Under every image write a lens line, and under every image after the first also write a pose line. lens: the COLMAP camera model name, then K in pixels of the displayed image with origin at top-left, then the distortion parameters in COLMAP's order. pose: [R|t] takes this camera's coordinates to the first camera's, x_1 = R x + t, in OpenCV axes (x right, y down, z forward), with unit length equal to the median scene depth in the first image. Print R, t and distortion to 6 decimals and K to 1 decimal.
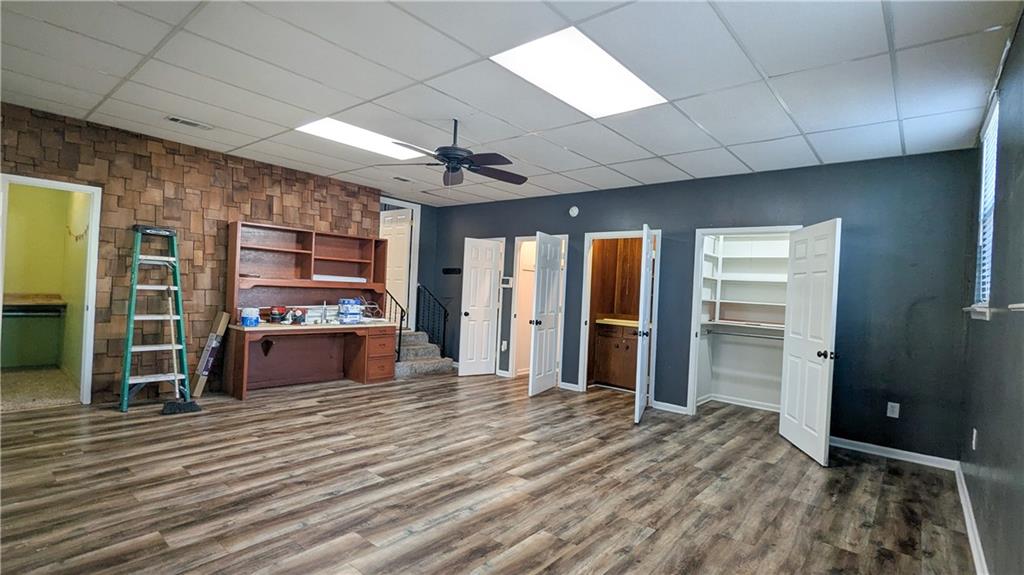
lens RADIAL K [[483.4, 0, 510.4], [0, 483.4, 290.5], [0, 0, 1]] dist [0.000817, -0.000035]
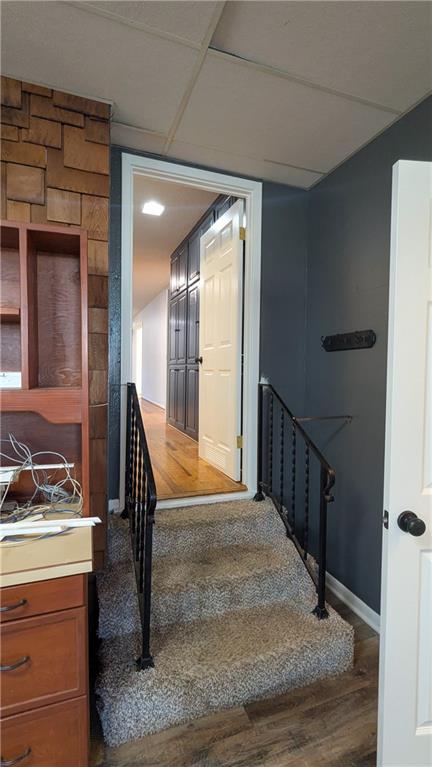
lens RADIAL K [[362.1, 0, 214.5], [0, 362.1, 378.6], [0, 0, 1]] dist [0.000817, -0.000035]
pose [[0.868900, -0.026457, -0.494280, -0.085535], [0.030520, 0.999534, 0.000151, -0.017185], [0.494045, -0.015217, 0.869303, 0.820292]]
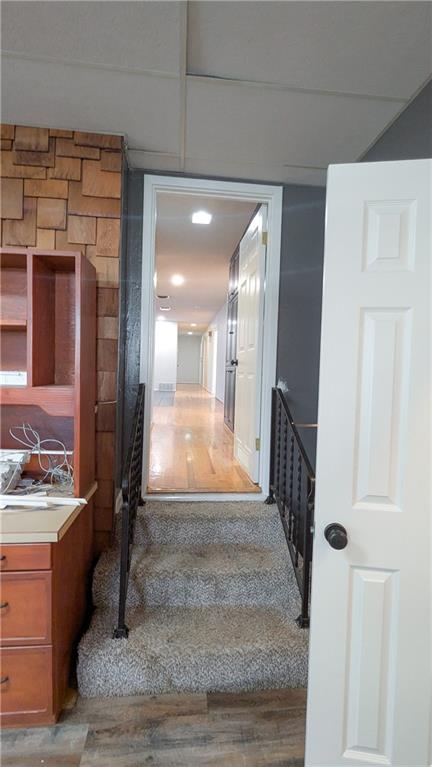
lens RADIAL K [[362.1, 0, 214.6], [0, 362.1, 378.5], [0, 0, 1]] dist [0.000817, -0.000035]
pose [[0.719983, -0.007726, -0.693949, -0.020500], [0.005222, 0.999970, -0.005715, -0.017775], [0.693972, 0.000491, 0.720001, 0.852520]]
